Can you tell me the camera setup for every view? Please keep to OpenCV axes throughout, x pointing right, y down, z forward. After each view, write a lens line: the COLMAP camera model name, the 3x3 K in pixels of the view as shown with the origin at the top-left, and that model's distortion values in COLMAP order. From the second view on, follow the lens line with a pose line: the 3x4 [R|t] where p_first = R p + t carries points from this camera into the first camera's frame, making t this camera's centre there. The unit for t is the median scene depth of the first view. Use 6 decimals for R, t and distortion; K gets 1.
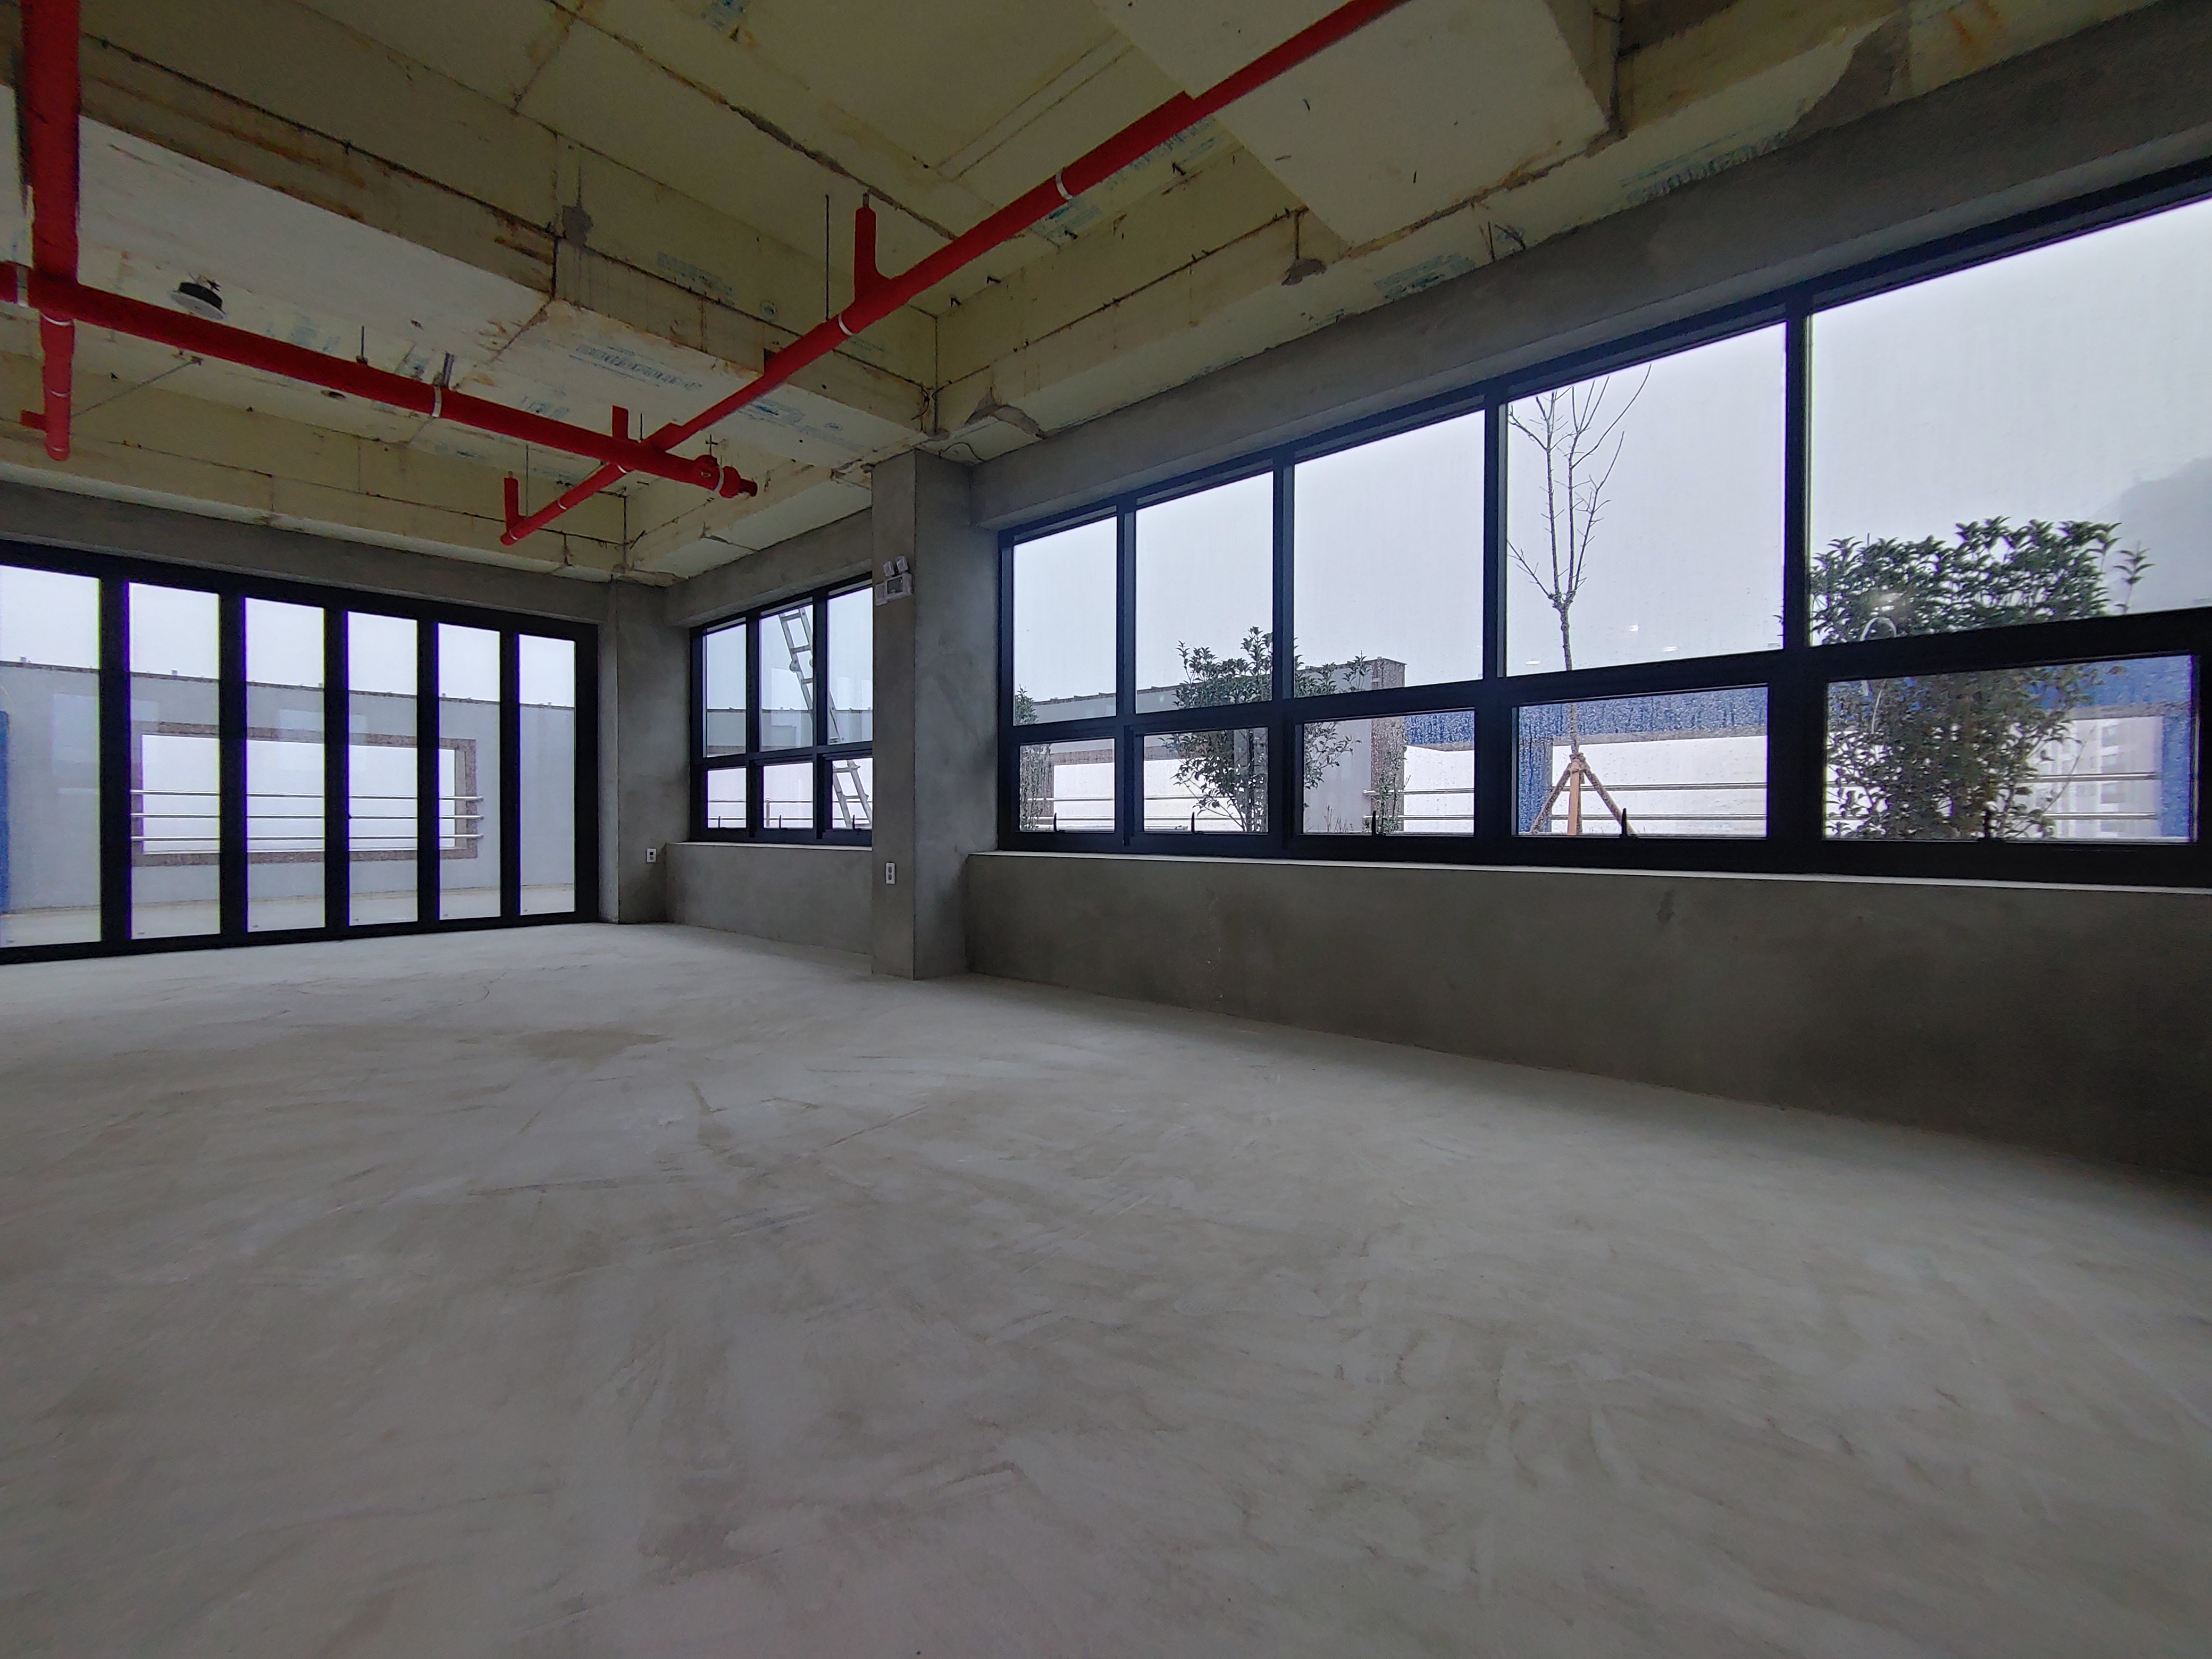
lens RADIAL K [[944.1, 0, 1093.4], [0, 944.1, 828.1], [0, 0, 1]] dist [-0.004417, -0.000105]
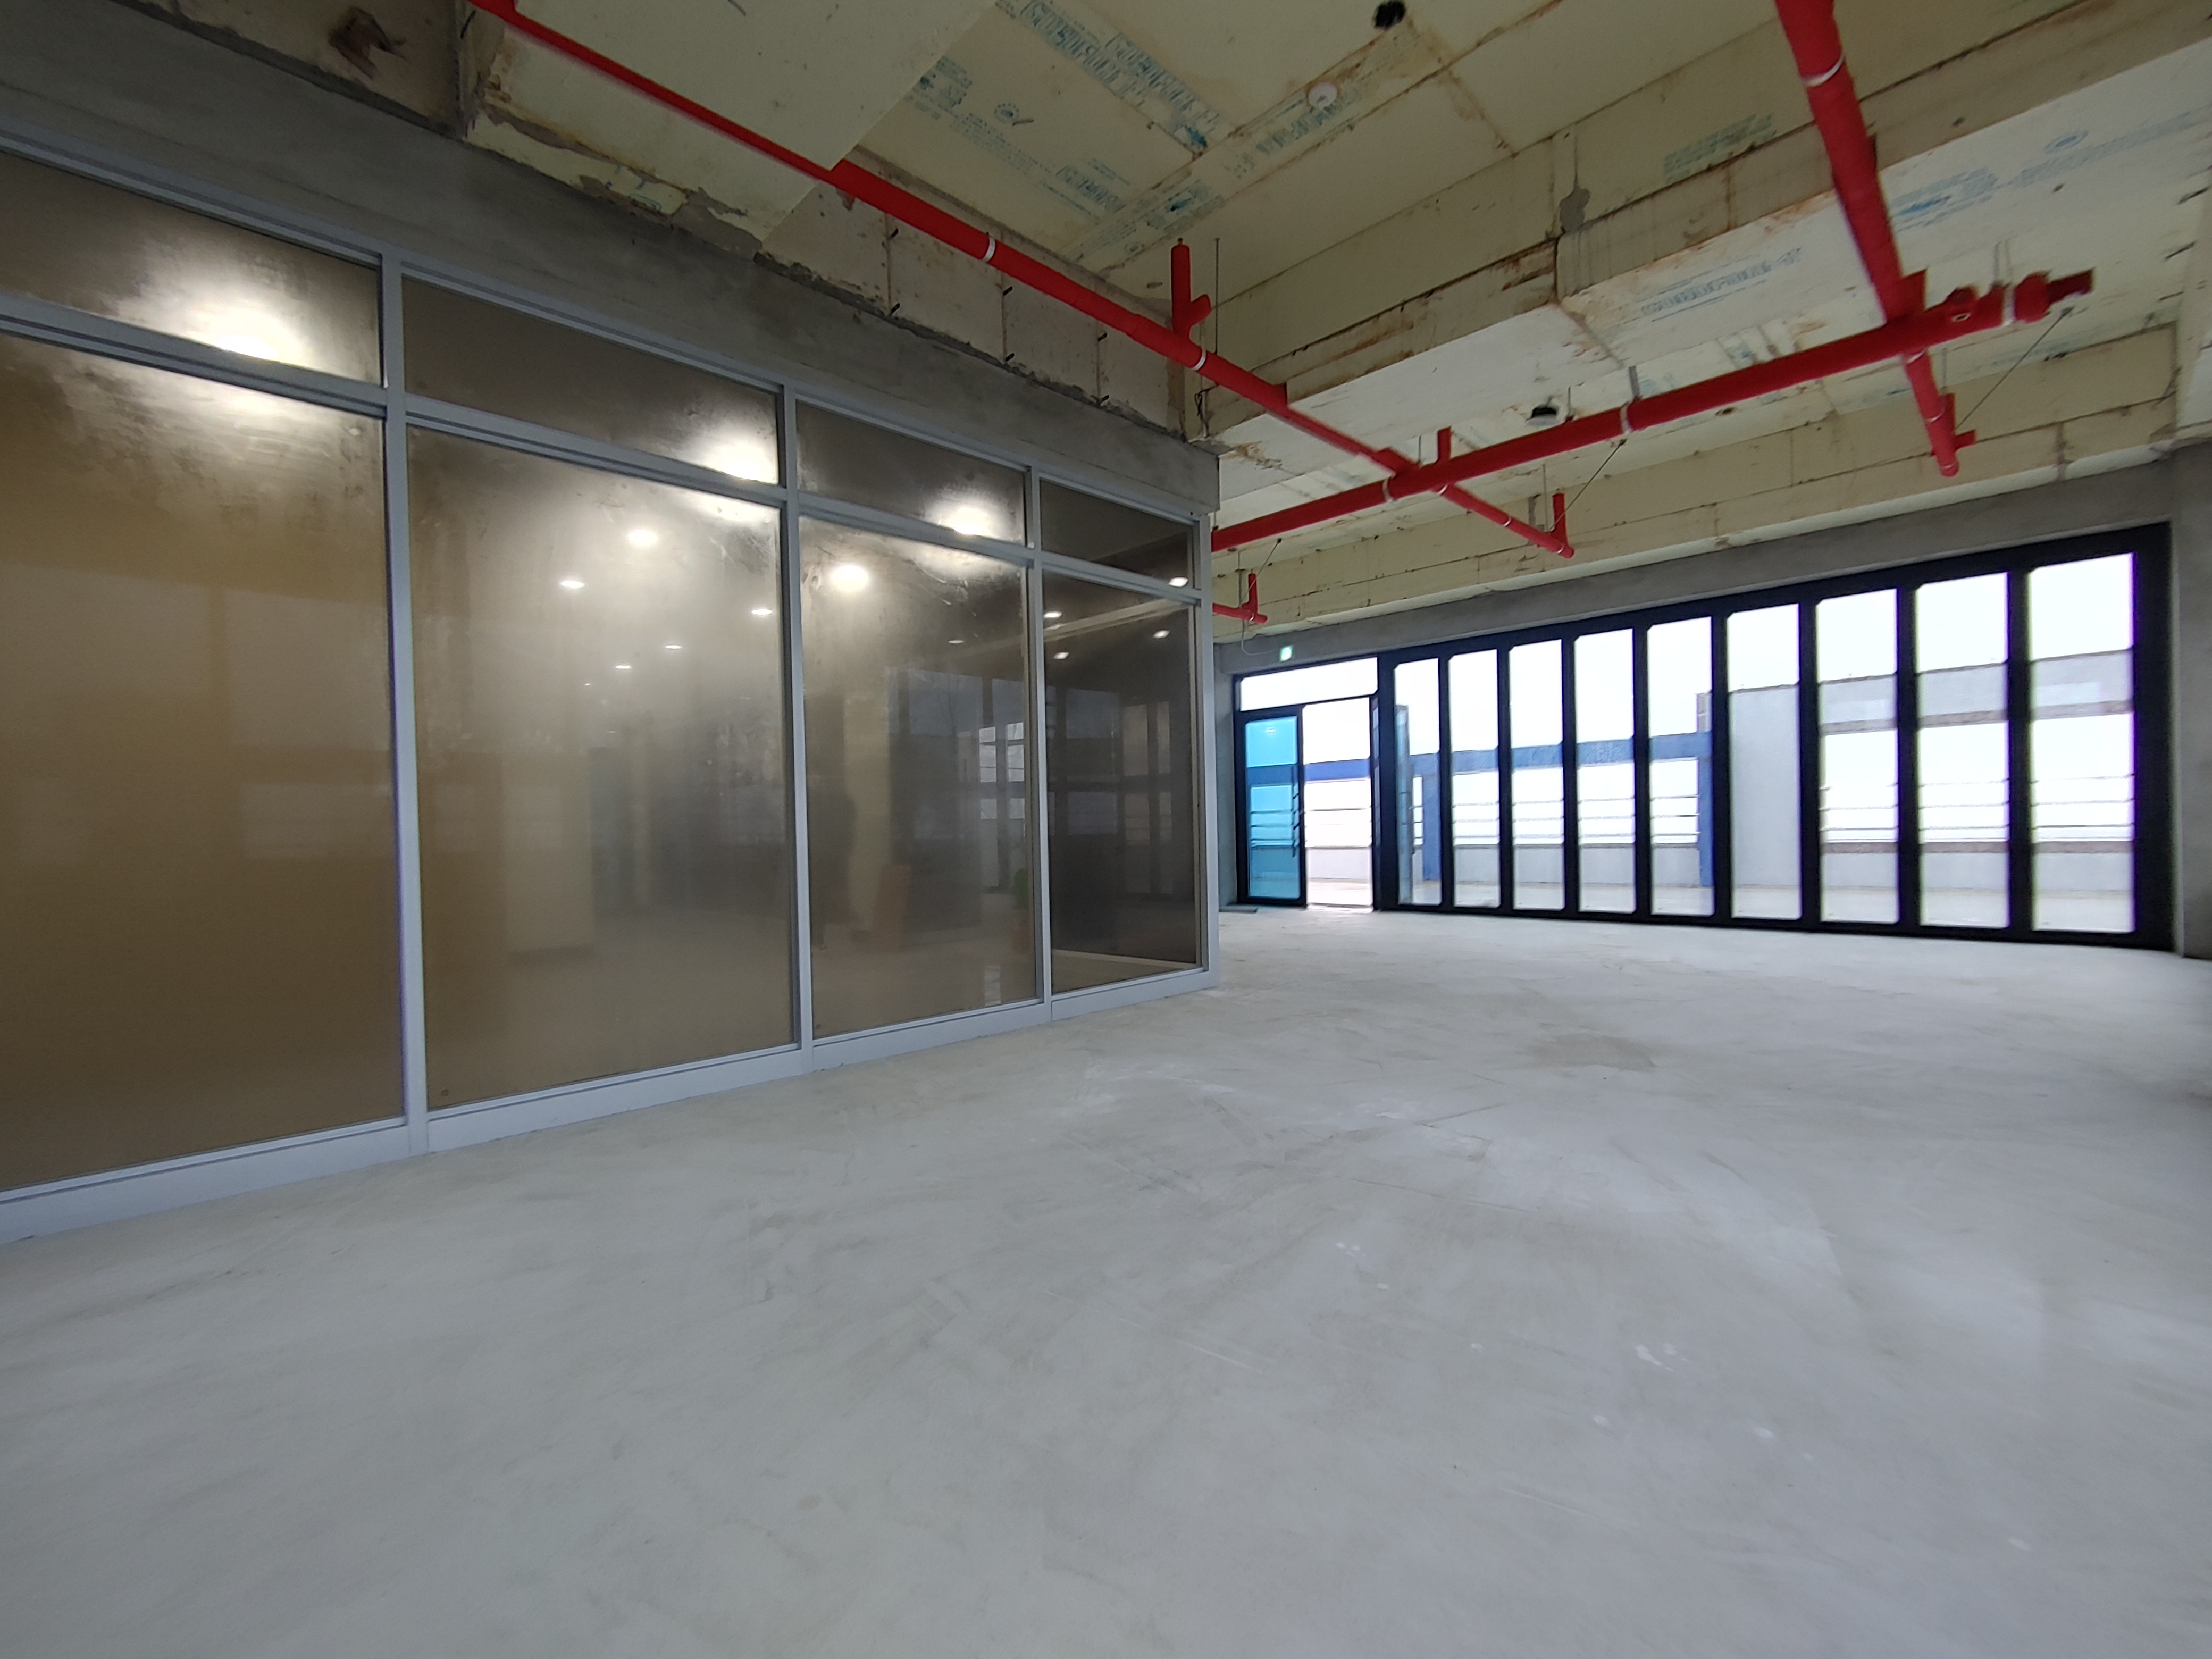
lens RADIAL K [[944.1, 0, 1093.8], [0, 944.1, 832.2], [0, 0, 1]] dist [-0.004417, -0.000105]
pose [[-0.054600, 0.001852, -0.998507, 0.279975], [0.020002, 0.999800, 0.000760, -0.005033], [0.998308, -0.019931, -0.054627, 0.337987]]
